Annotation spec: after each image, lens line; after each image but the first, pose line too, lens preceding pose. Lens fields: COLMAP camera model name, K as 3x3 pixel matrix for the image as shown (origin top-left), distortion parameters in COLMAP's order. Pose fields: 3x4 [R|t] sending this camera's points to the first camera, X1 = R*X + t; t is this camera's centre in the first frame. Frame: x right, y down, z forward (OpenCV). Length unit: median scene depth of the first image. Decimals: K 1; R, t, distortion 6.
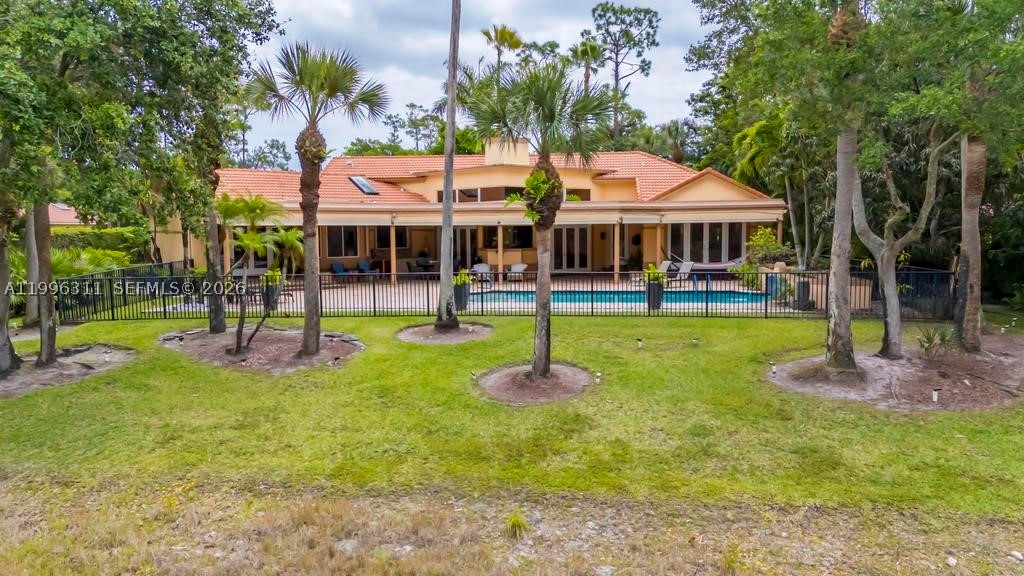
lens RADIAL K [[749.6, 0, 512.0], [0, 749.6, 288.0], [0, 0, 1]] dist [0.043274, 0.049798]
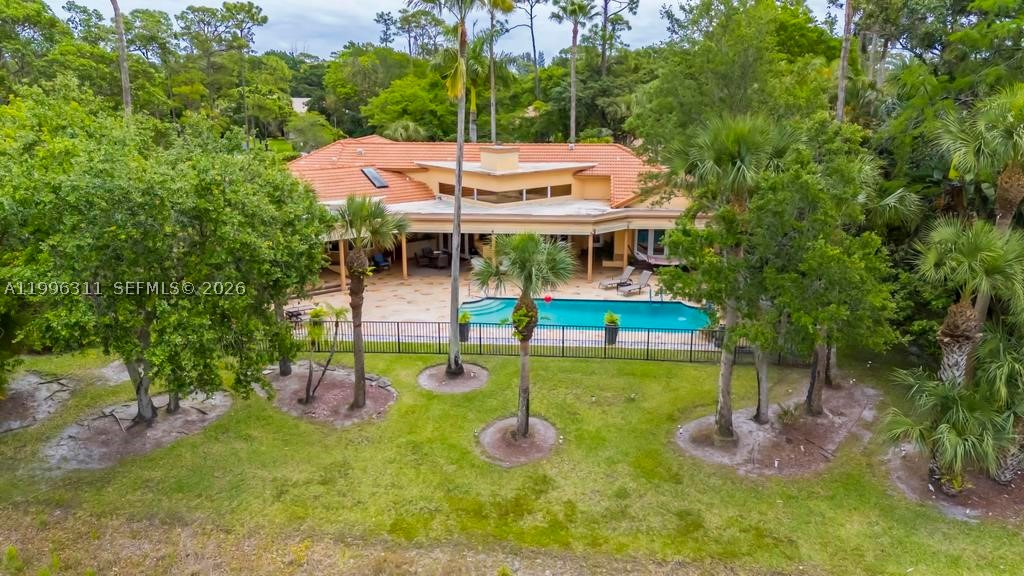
lens RADIAL K [[749.6, 0, 512.0], [0, 749.6, 288.0], [0, 0, 1]] dist [0.043274, 0.049798]
pose [[0.999935, 0.003802, 0.010737, 0.002042], [-0.005684, 0.983447, 0.181104, -0.472398], [-0.009871, -0.181154, 0.983405, -0.424957]]
